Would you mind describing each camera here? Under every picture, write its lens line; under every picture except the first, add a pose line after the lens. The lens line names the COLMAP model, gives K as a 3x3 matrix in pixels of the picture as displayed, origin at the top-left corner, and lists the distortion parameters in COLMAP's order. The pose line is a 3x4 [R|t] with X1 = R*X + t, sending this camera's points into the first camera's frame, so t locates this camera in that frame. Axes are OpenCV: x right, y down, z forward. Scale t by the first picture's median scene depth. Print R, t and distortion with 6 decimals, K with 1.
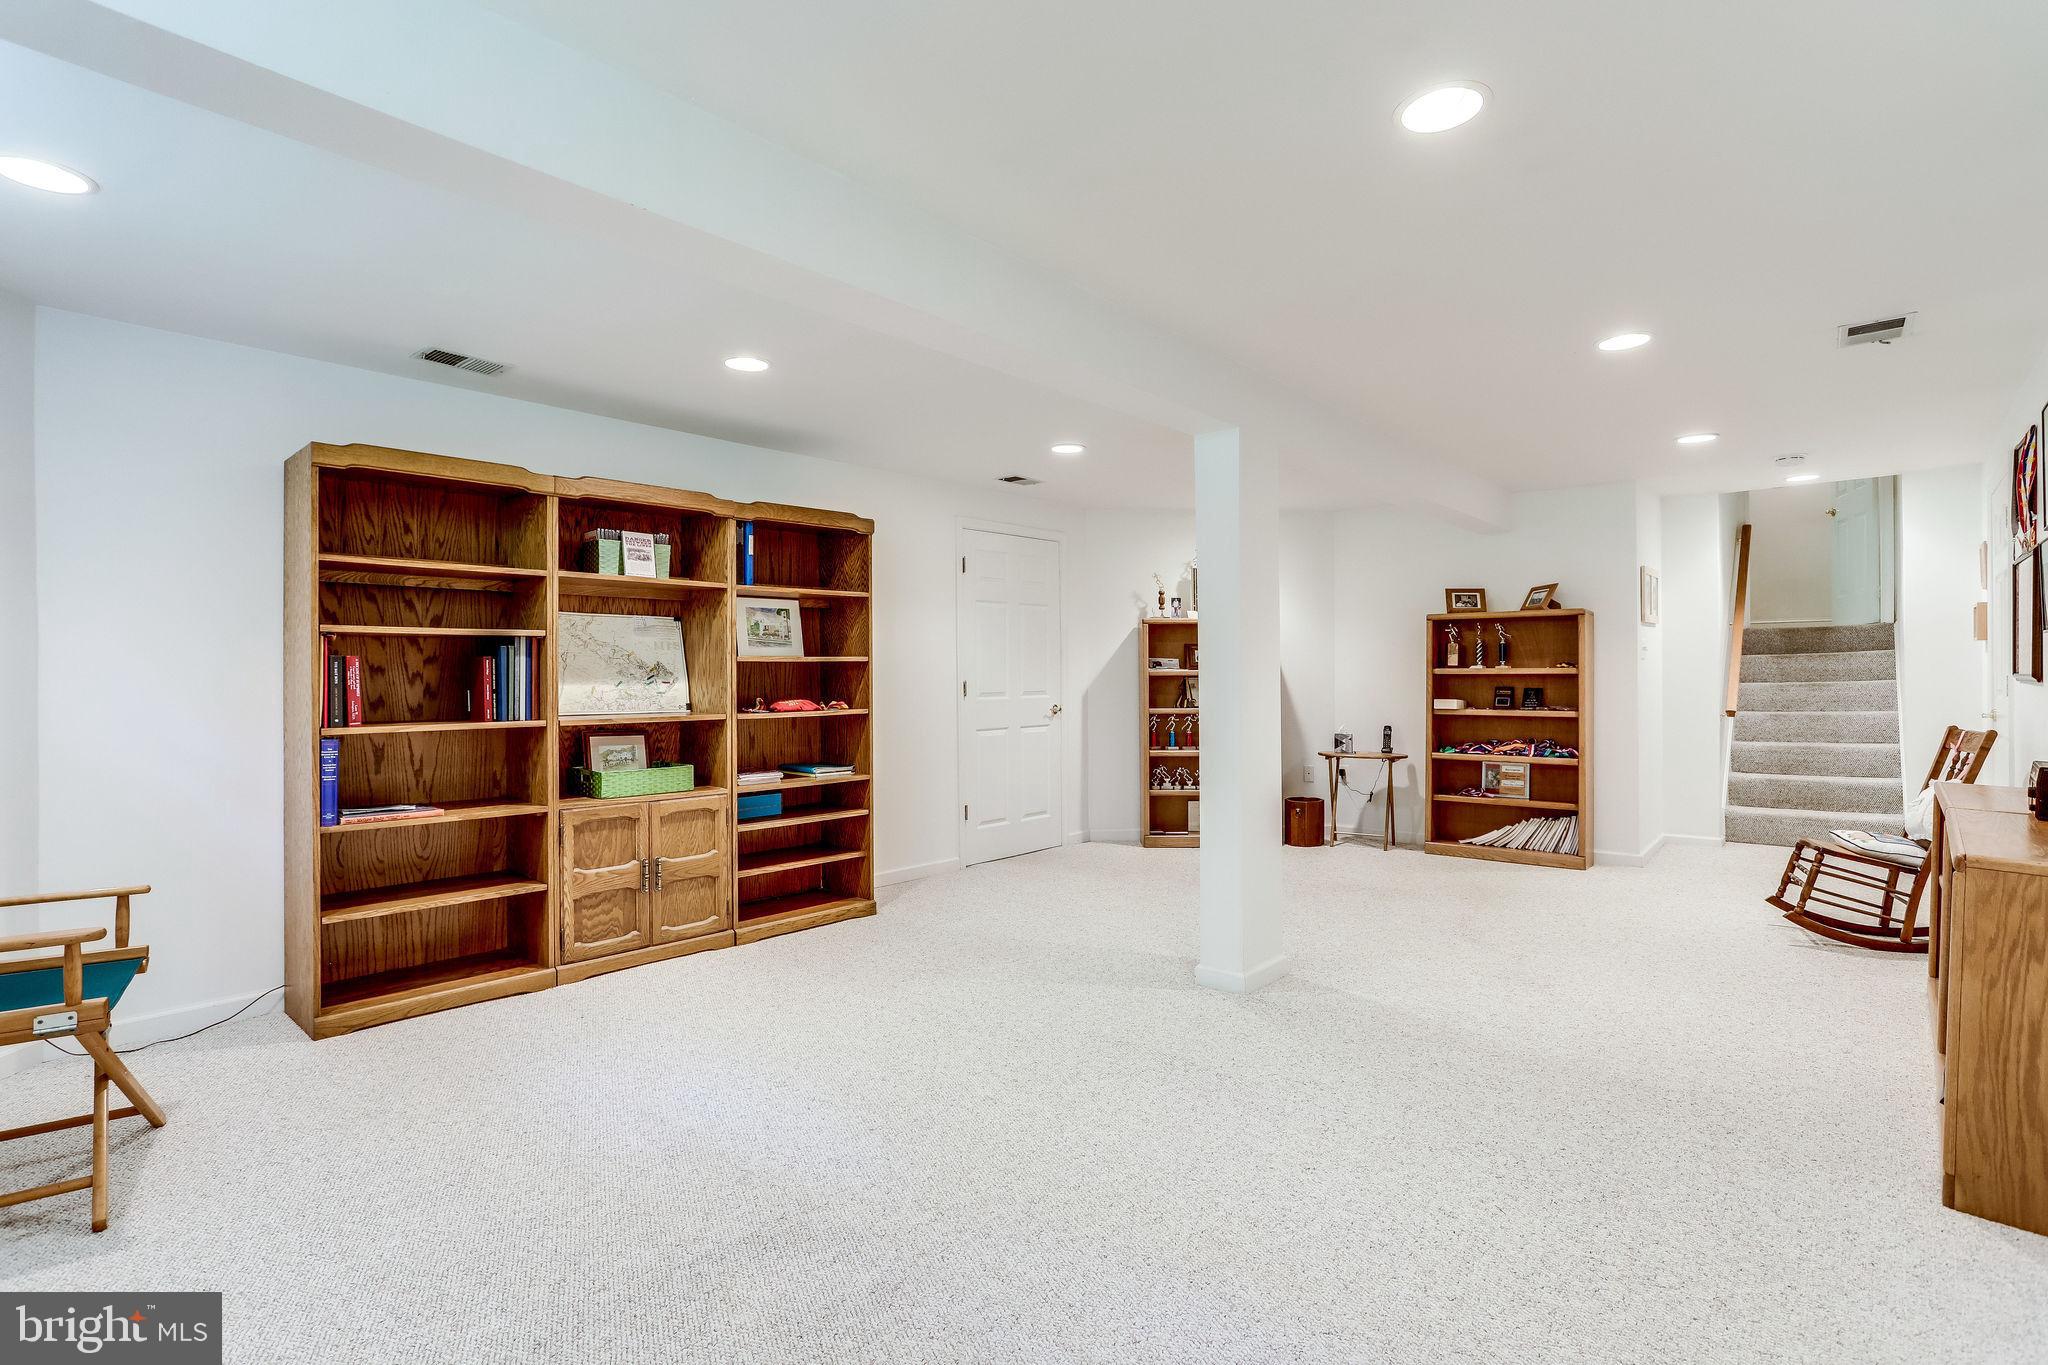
lens RADIAL K [[999.2, 0, 1015.5], [0, 999.2, 666.6], [0, 0, 1]] dist [-0.057524, 0.034417]
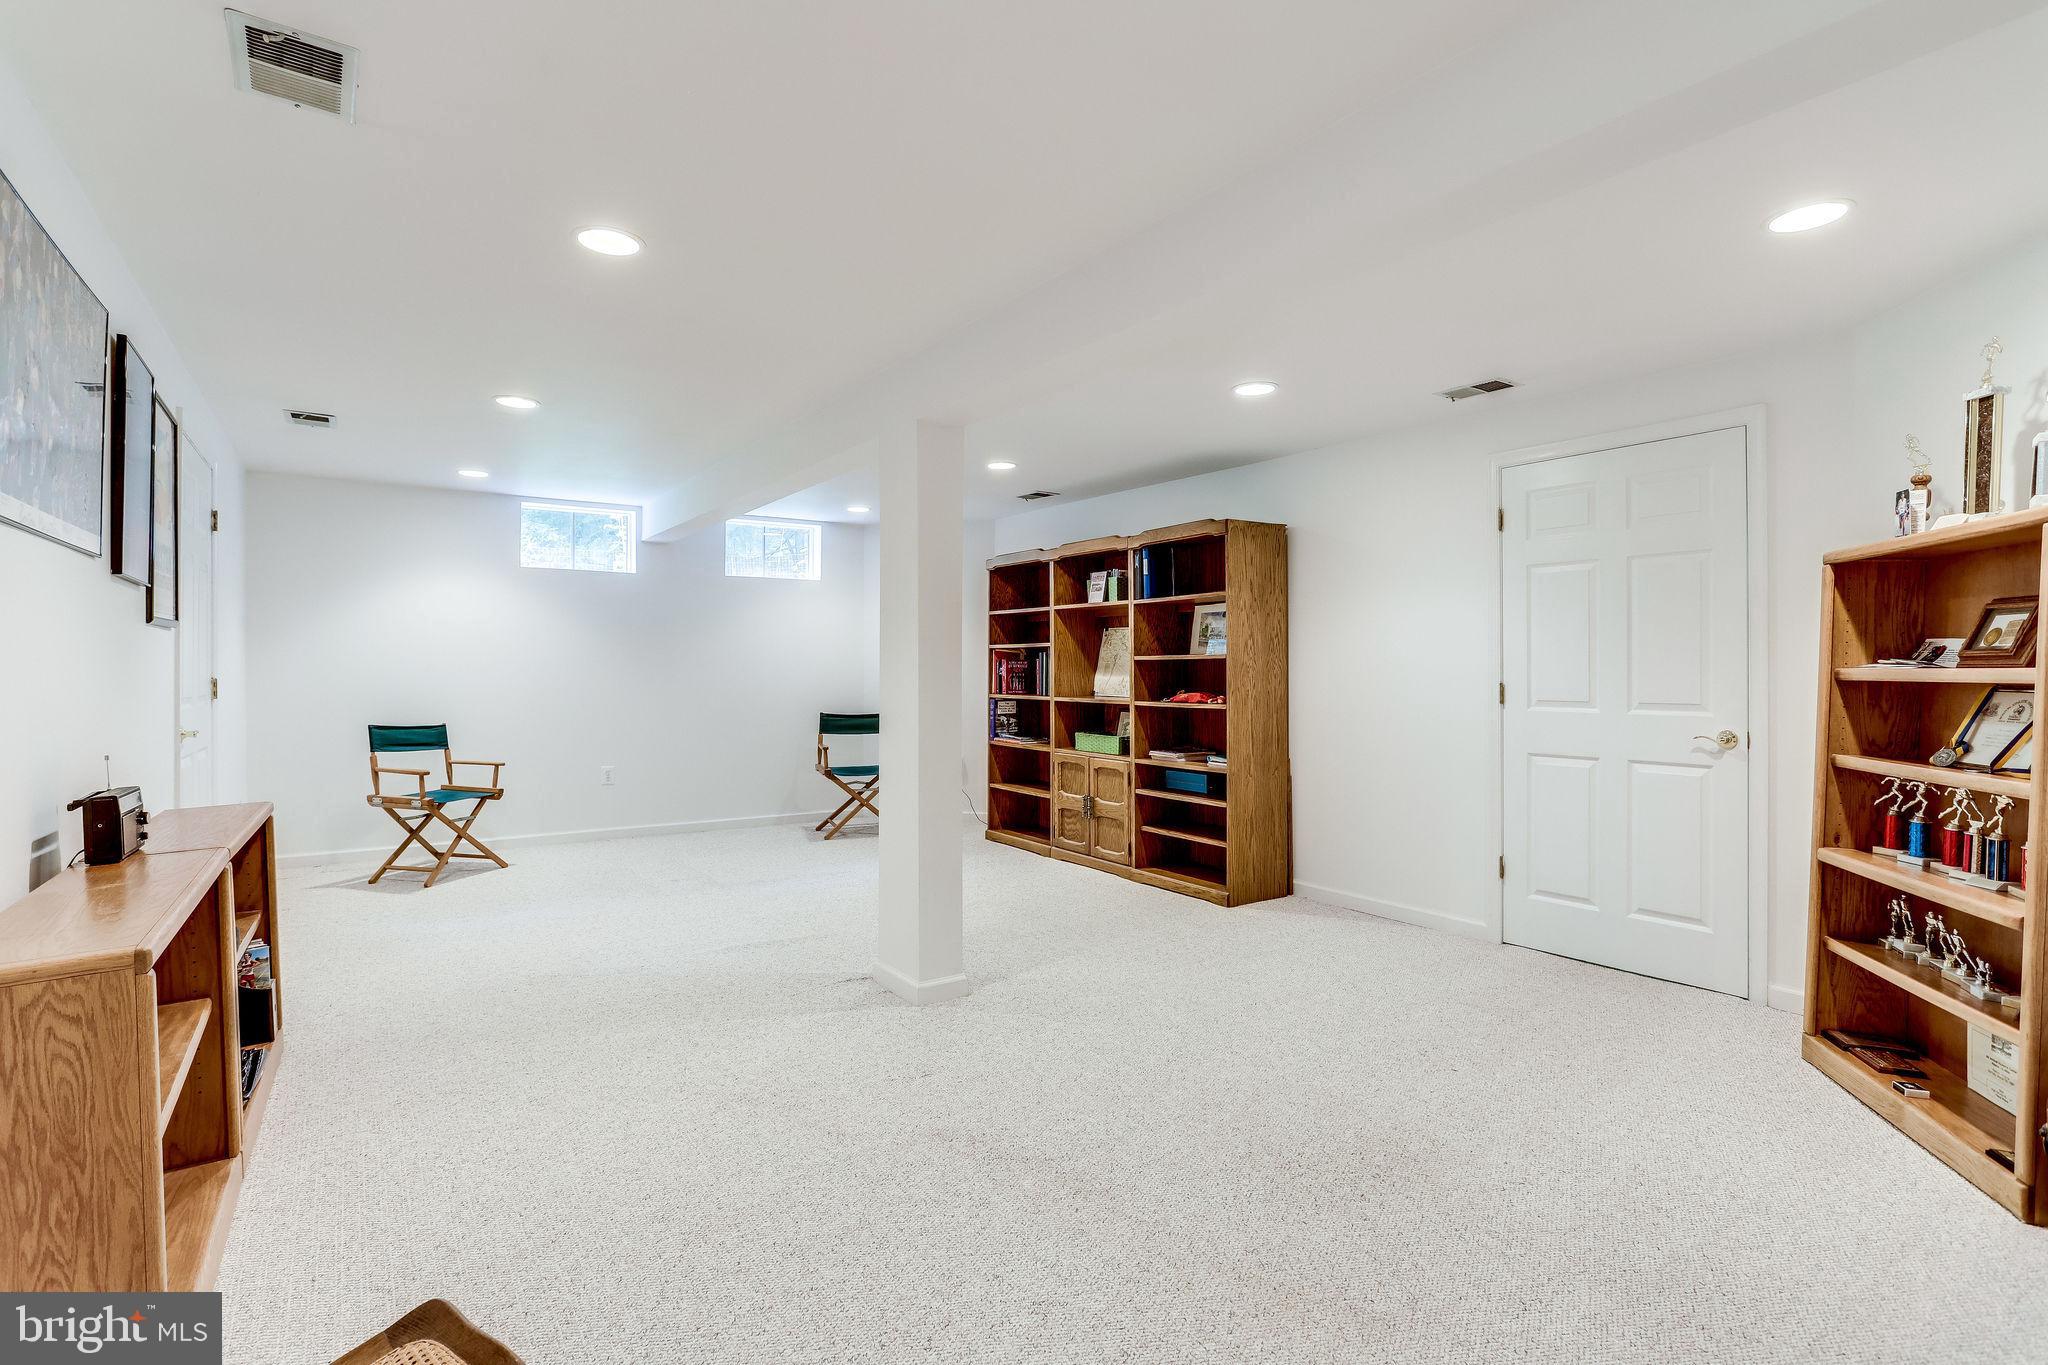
lens RADIAL K [[999.2, 0, 1015.5], [0, 999.2, 666.6], [0, 0, 1]] dist [-0.057524, 0.034417]
pose [[-0.252894, 0.004054, -0.967486, 1.066793], [0.008185, 0.999964, 0.002051, -0.000950], [0.967459, -0.007400, -0.252918, 1.249138]]
